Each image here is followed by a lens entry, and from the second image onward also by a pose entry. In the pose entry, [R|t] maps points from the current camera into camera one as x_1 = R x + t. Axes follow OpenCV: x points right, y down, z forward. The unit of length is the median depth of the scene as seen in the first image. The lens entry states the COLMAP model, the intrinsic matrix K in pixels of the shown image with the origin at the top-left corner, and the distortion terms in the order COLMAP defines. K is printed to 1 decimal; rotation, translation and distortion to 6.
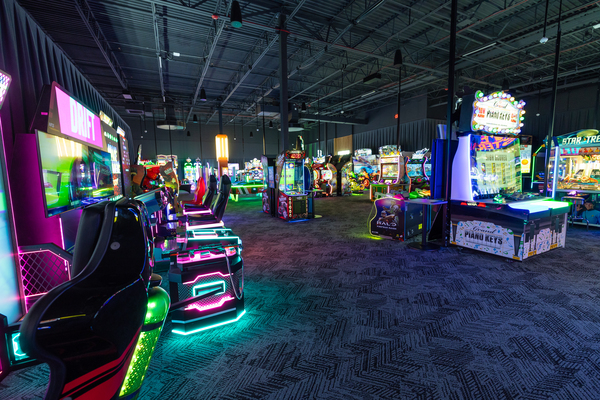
lens RADIAL K [[252.7, 0, 299.4], [0, 252.7, 200.6], [0, 0, 1]] dist [-0.002089, -0.000105]
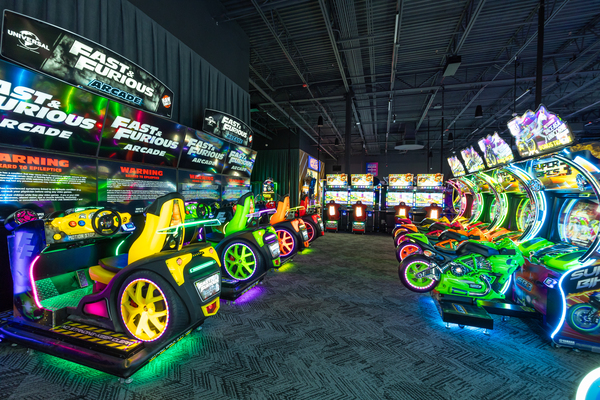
lens RADIAL K [[252.7, 0, 298.7], [0, 252.7, 200.8], [0, 0, 1]] dist [-0.002089, -0.000105]
pose [[-0.711390, -0.006715, 0.702766, -0.197736], [0.080898, 0.992525, 0.091374, -0.202997], [-0.698126, 0.121856, -0.705529, 1.800088]]
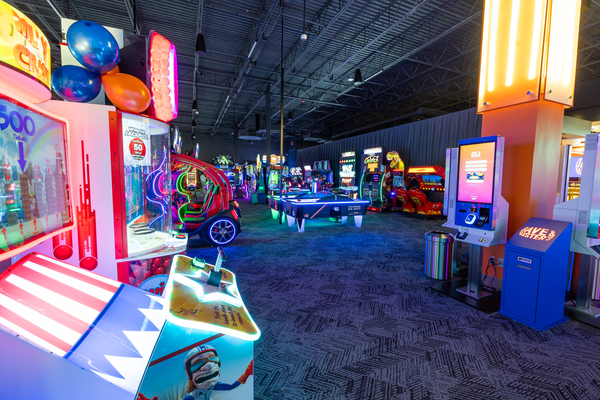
lens RADIAL K [[252.7, 0, 300.5], [0, 252.7, 198.9], [0, 0, 1]] dist [-0.002089, -0.000105]
pose [[-0.998444, 0.008272, 0.055153, 0.301789], [0.019172, 0.979578, 0.200148, -0.202956], [-0.052371, 0.200894, -0.978212, 1.709150]]
